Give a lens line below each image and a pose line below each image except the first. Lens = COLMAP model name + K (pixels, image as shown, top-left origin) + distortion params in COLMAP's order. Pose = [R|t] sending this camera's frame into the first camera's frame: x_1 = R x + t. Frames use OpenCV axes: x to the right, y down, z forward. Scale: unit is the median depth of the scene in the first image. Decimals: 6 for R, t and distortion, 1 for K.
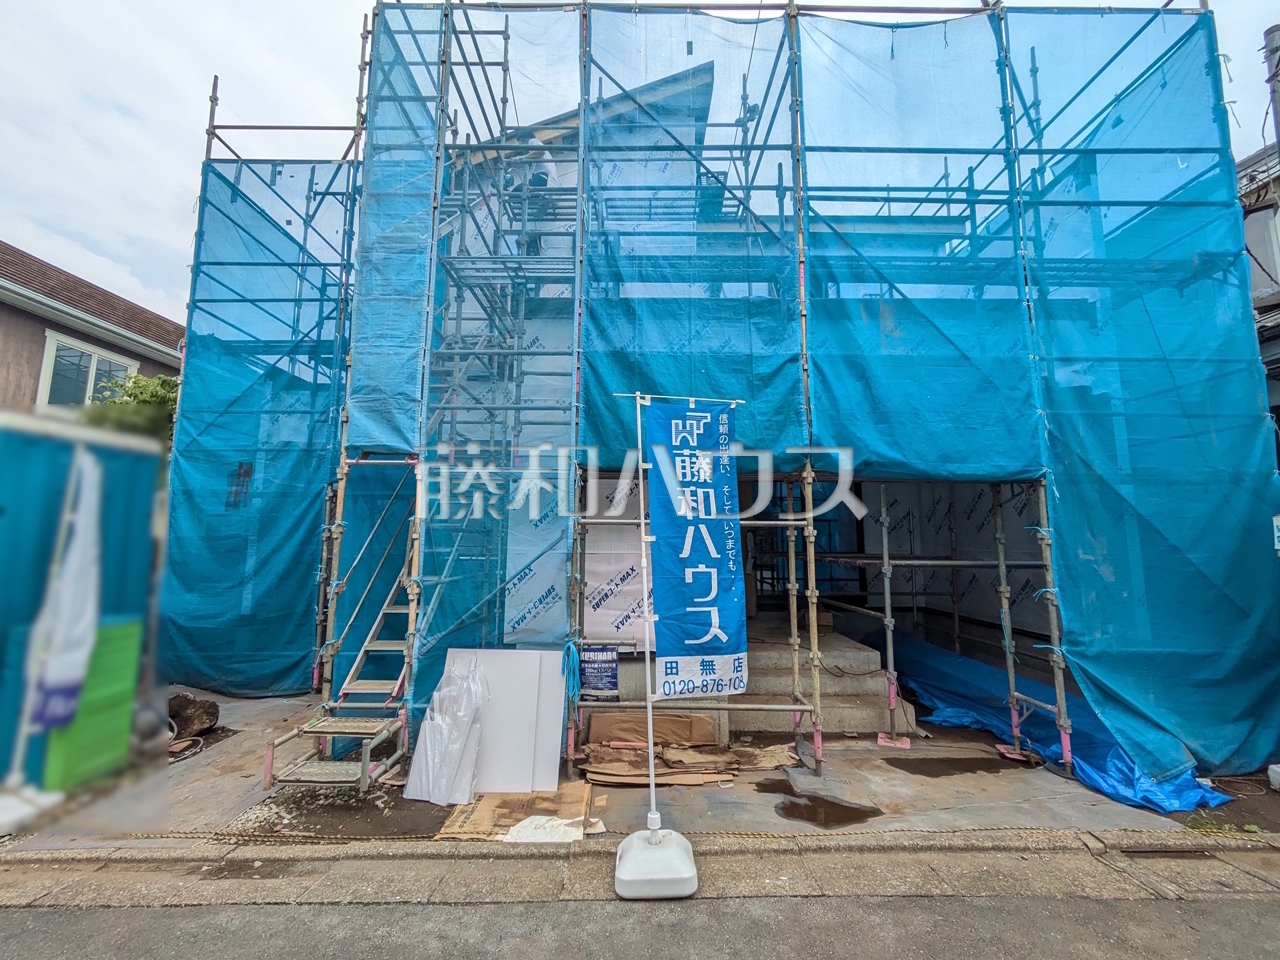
lens RADIAL K [[505.8, 0, 641.5], [0, 505.8, 478.4], [0, 0, 1]] dist [0.000995, 0.000039]
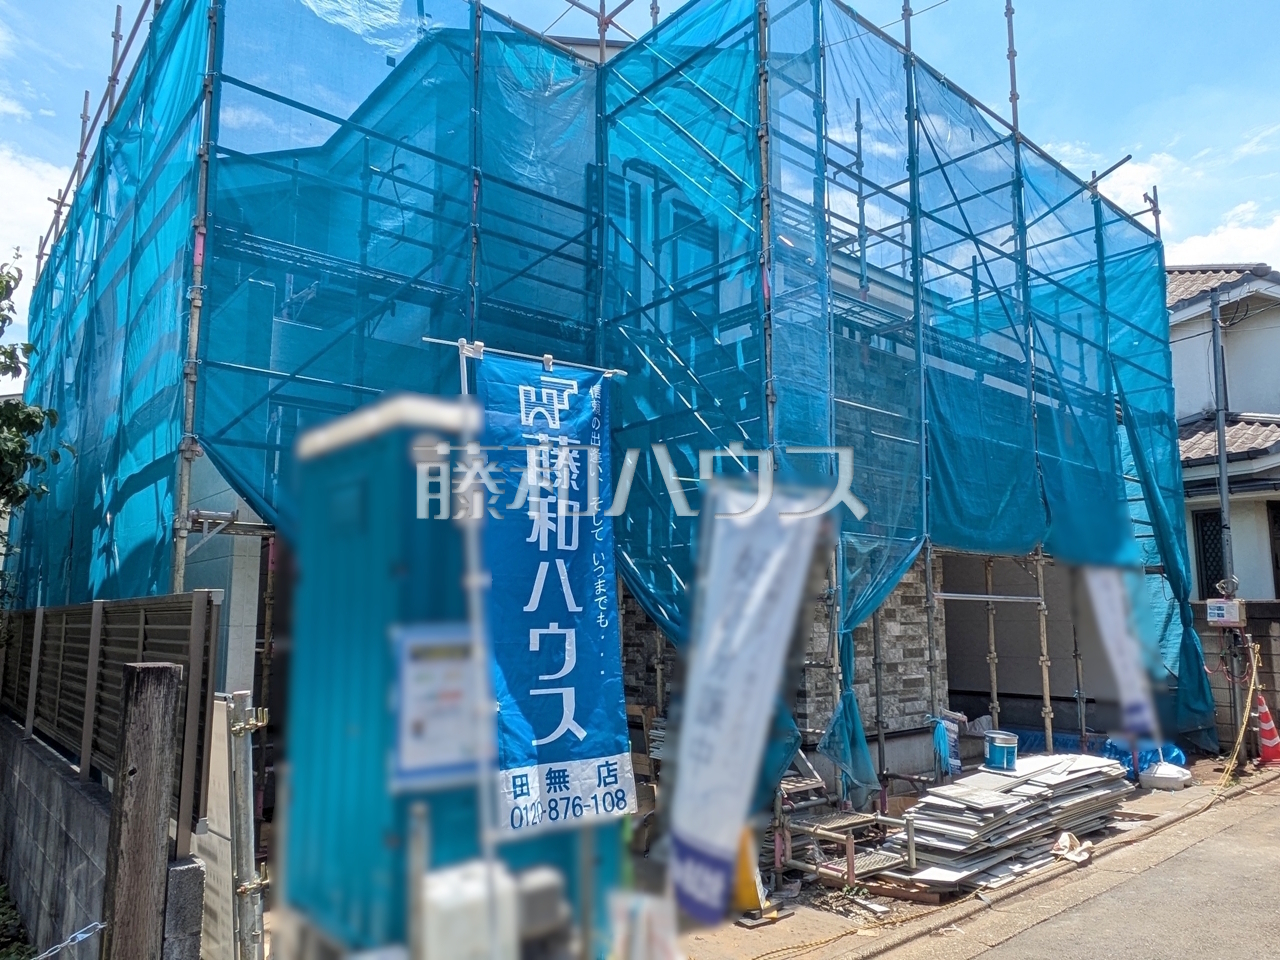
lens RADIAL K [[885.1, 0, 649.8], [0, 885.1, 504.1], [0, 0, 1]] dist [-0.000217, -0.002453]
pose [[0.756662, 0.080769, 0.648798, -1.487480], [-0.076203, 0.996472, -0.035179, 0.009912], [-0.649350, -0.022822, 0.760147, 0.031373]]
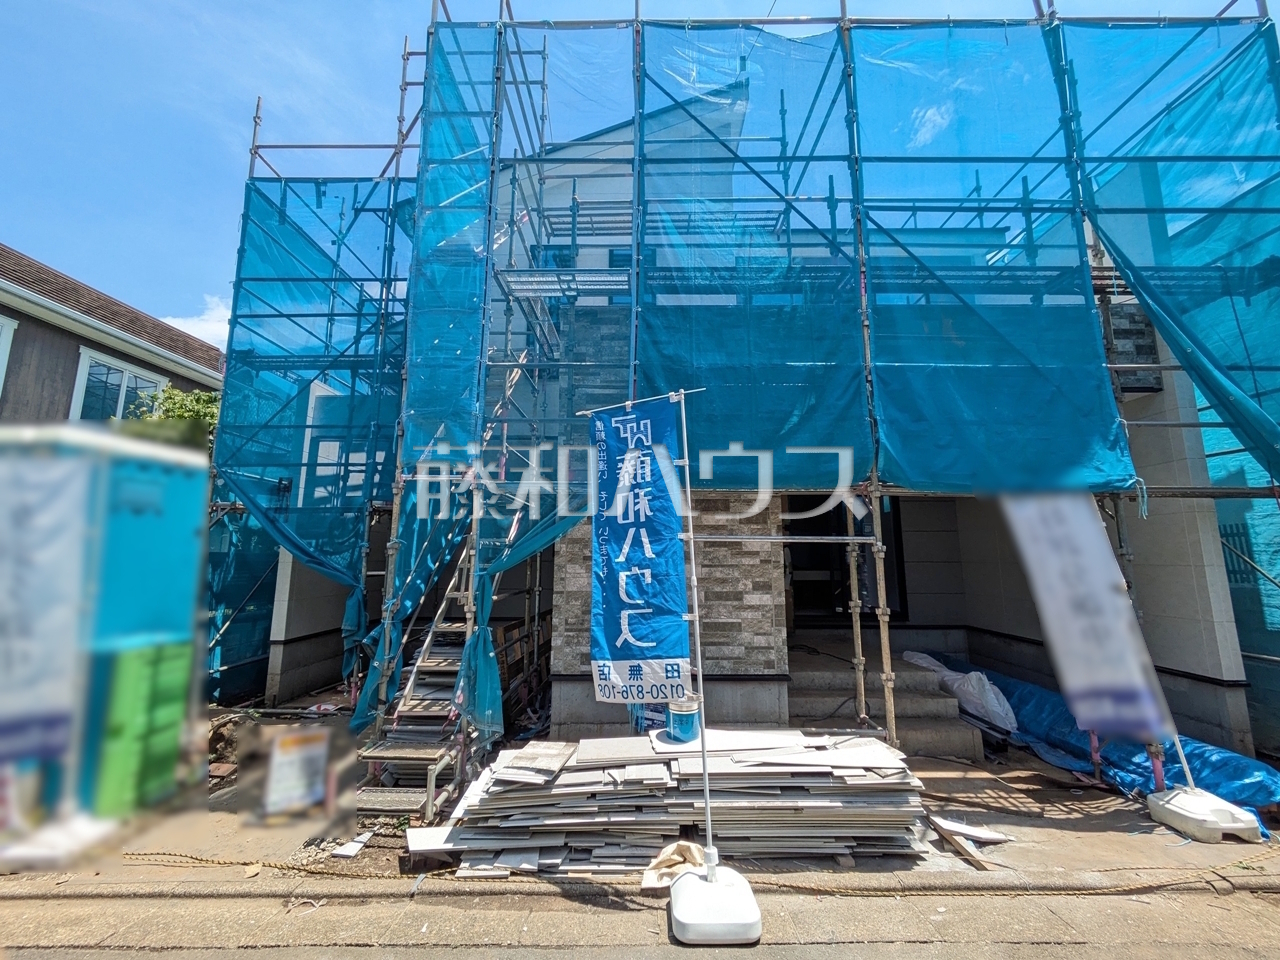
lens RADIAL K [[507.6, 0, 638.5], [0, 507.6, 476.9], [0, 0, 1]] dist [0.001532, 0.000075]
pose [[0.999936, -0.003005, -0.010918, -0.100525], [0.002671, 0.999533, -0.030442, -0.000779], [0.011005, 0.030411, 0.999477, 0.017964]]
